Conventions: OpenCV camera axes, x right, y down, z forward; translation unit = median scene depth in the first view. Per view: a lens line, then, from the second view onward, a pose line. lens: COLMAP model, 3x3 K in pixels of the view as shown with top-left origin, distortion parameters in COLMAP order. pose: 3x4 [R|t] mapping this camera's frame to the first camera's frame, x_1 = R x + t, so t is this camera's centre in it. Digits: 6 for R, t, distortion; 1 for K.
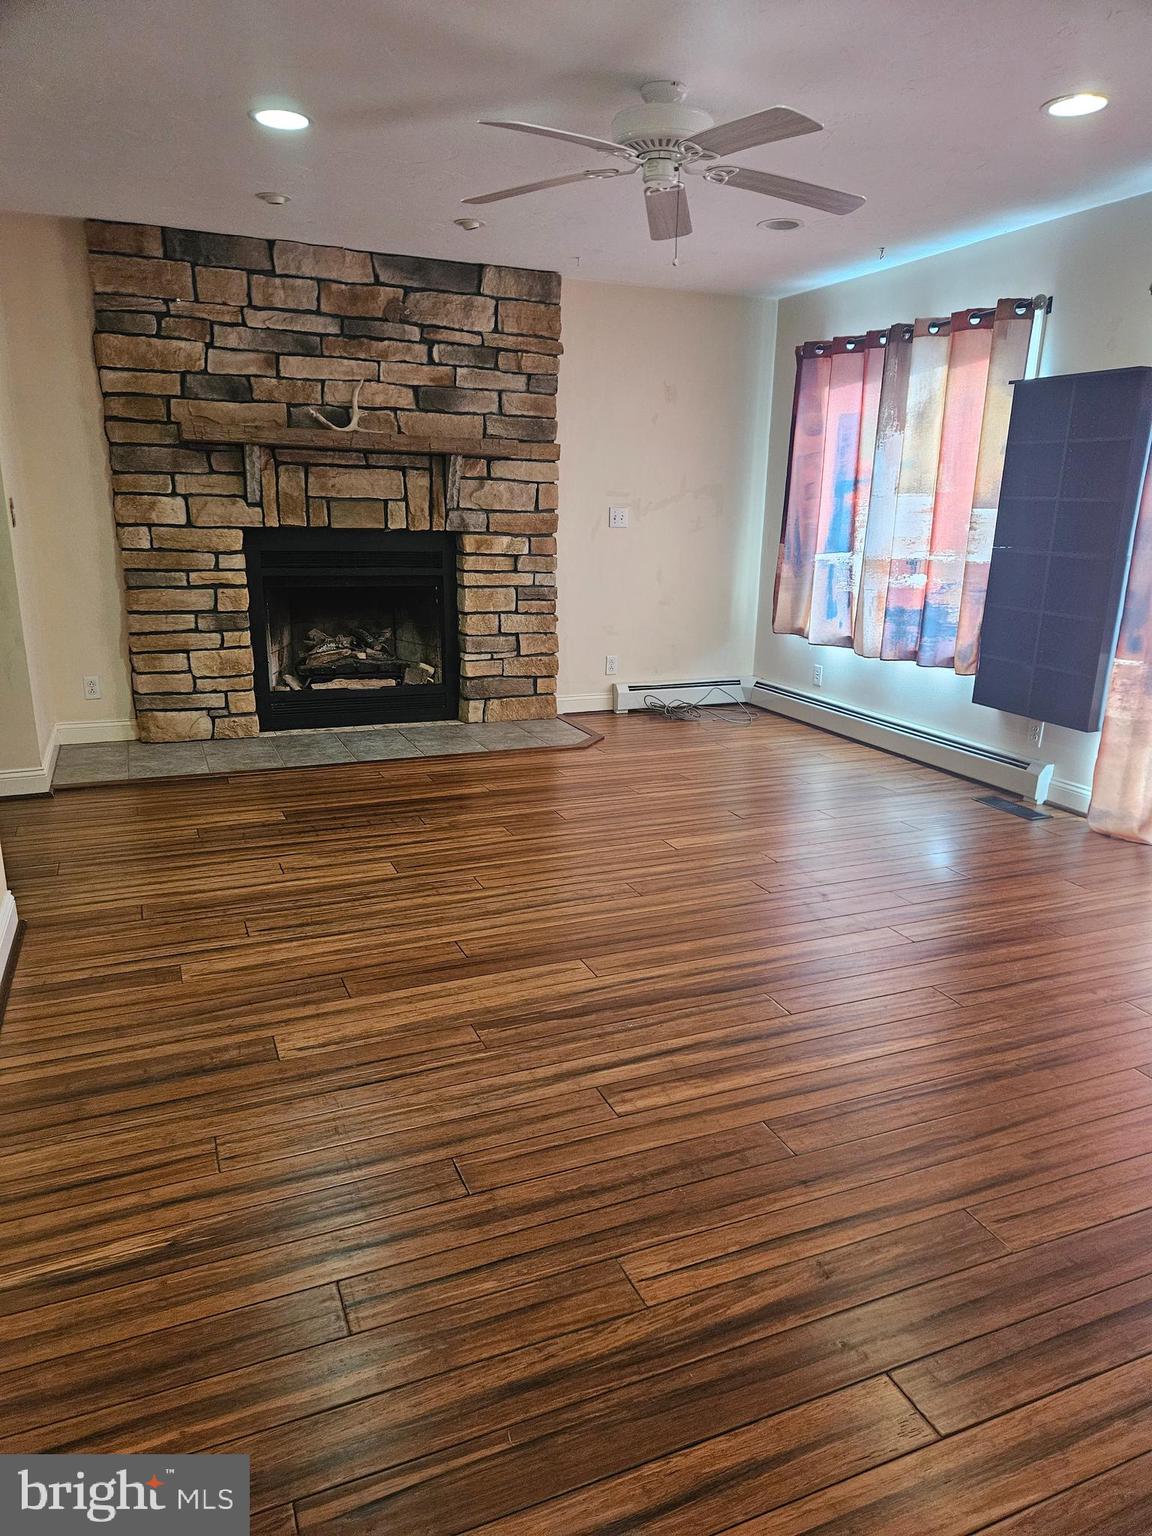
lens RADIAL K [[1028.9, 0, 575.9], [0, 1028.9, 776.0], [0, 0, 1]] dist [0.054874, -0.014310]
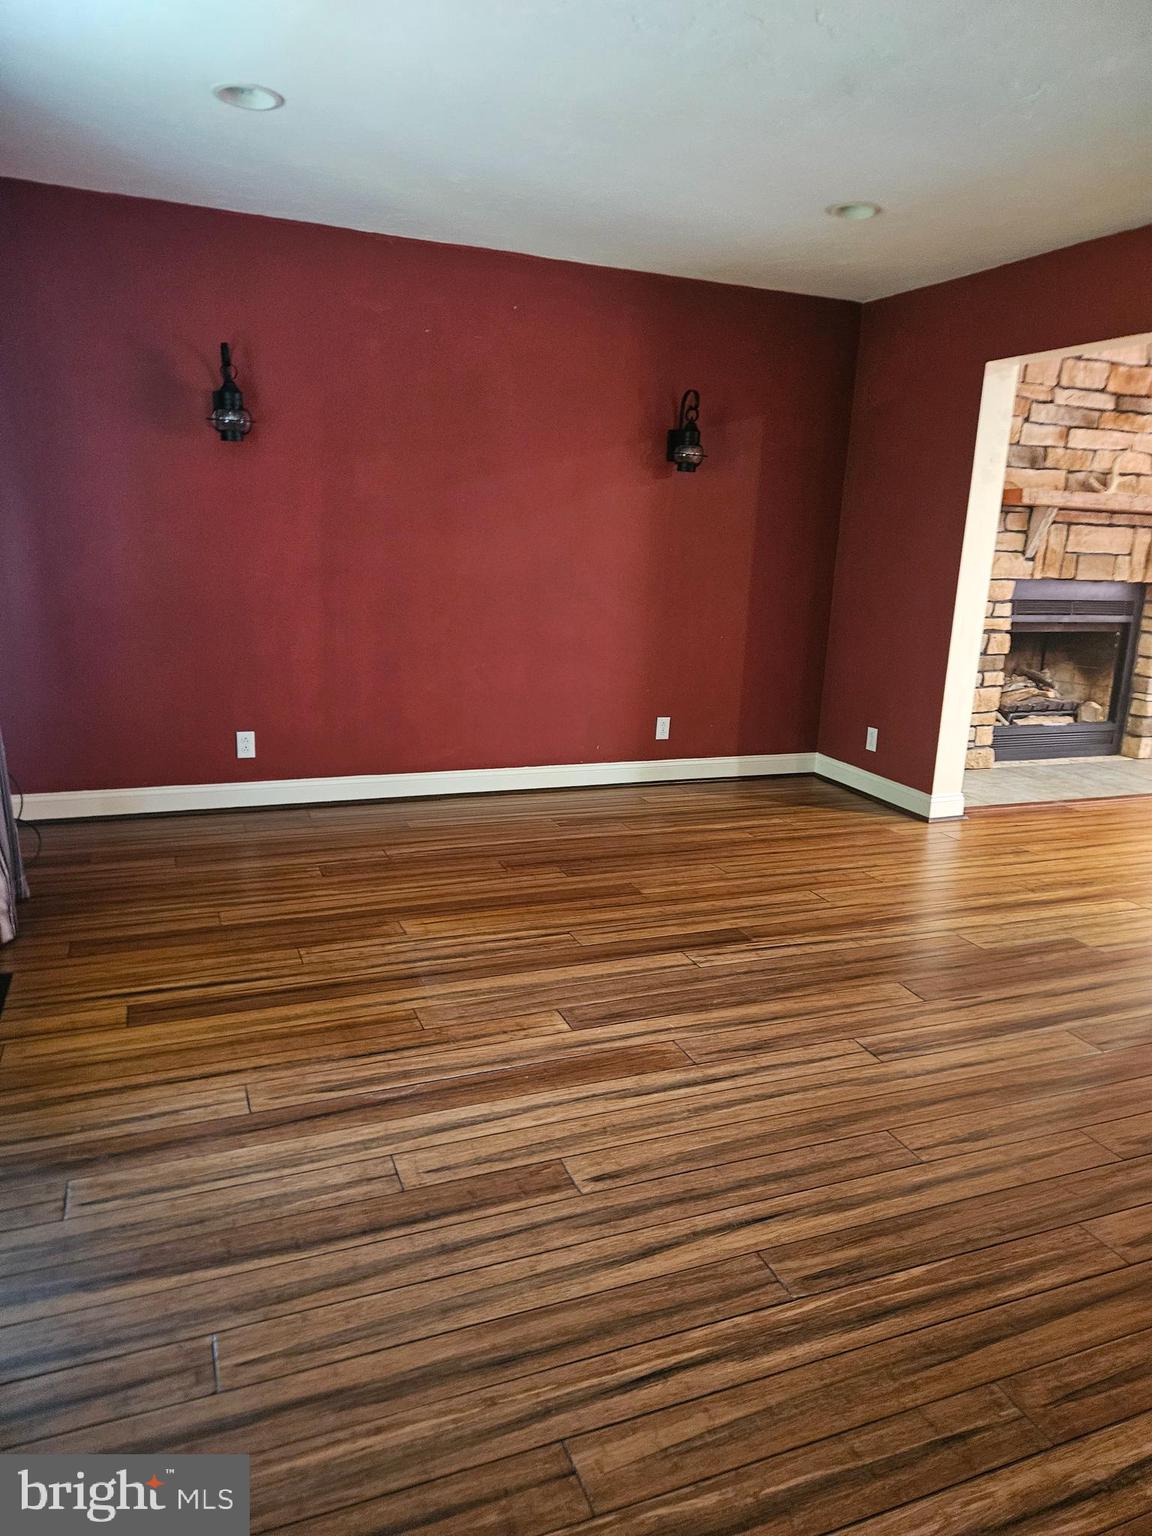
lens RADIAL K [[1028.9, 0, 572.4], [0, 1028.9, 771.1], [0, 0, 1]] dist [0.054874, -0.014310]
pose [[0.999677, 0.019700, 0.016035, -0.799521], [-0.019000, 0.998909, -0.042655, 0.022374], [-0.016858, 0.042337, 0.998961, -0.097266]]
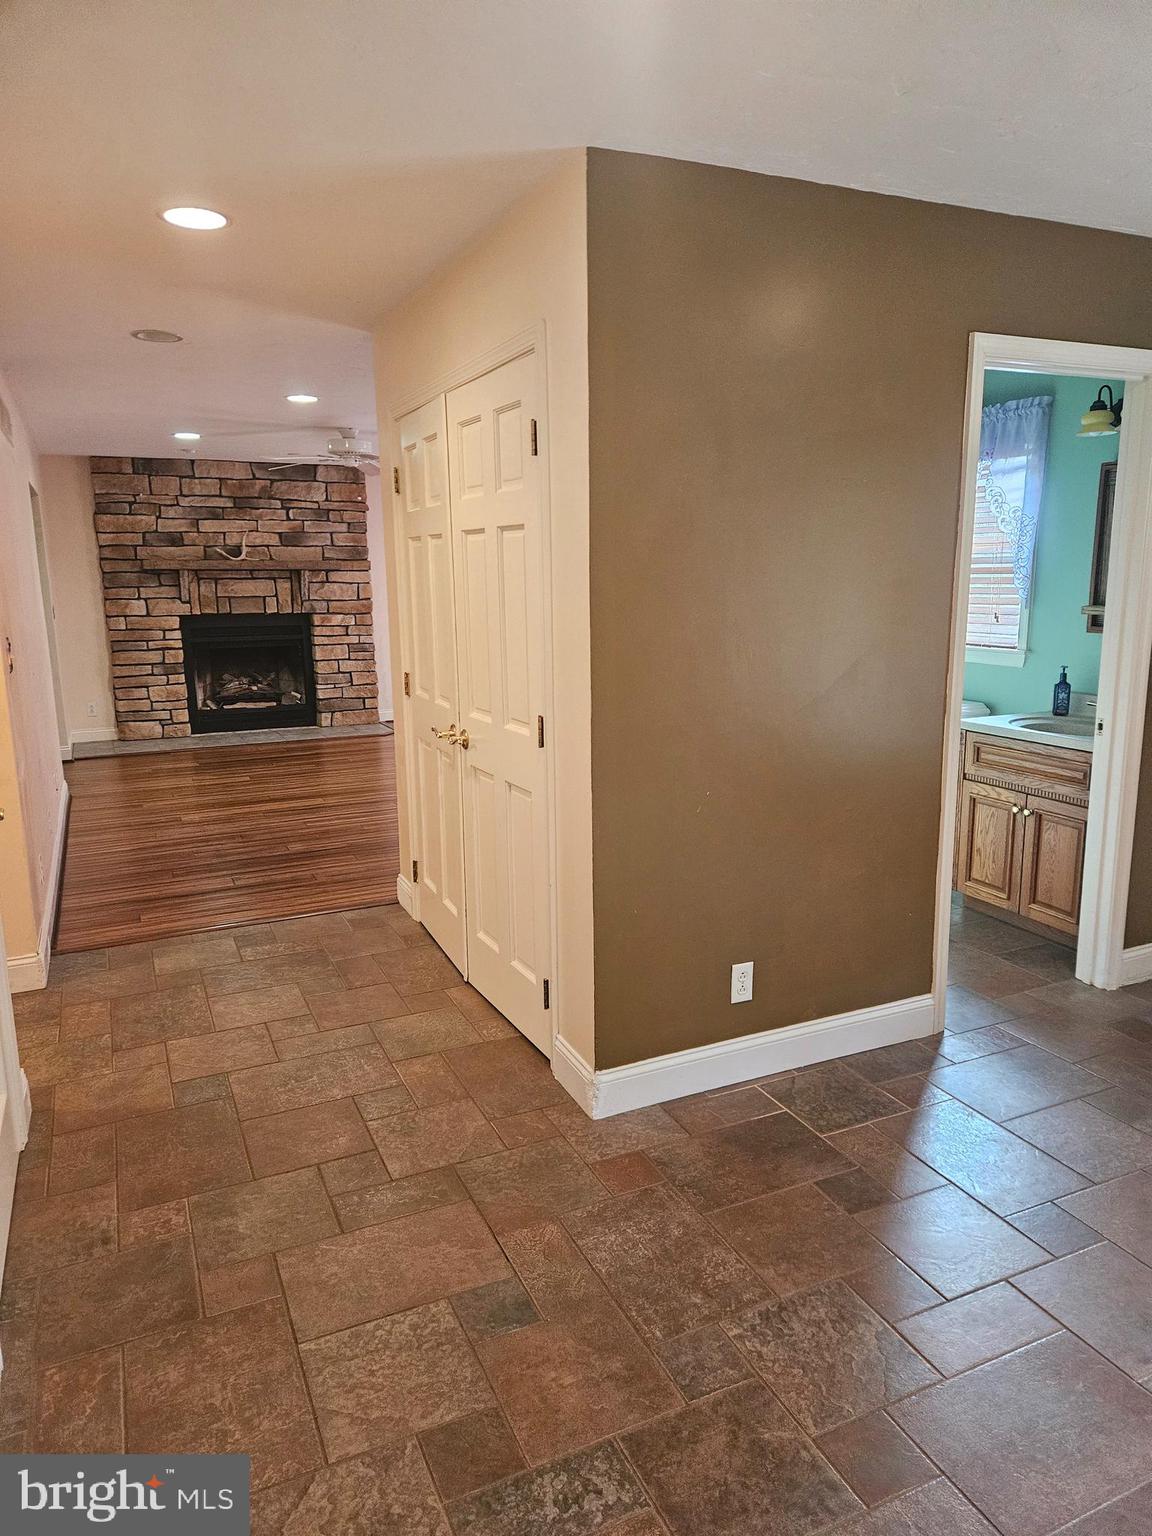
lens RADIAL K [[1028.9, 0, 585.4], [0, 1028.9, 763.1], [0, 0, 1]] dist [0.054874, -0.014310]
pose [[0.998626, -0.039403, 0.034553, 0.287674], [0.041972, 0.996141, -0.077075, 0.169439], [-0.031383, 0.078419, 0.996426, -0.733983]]
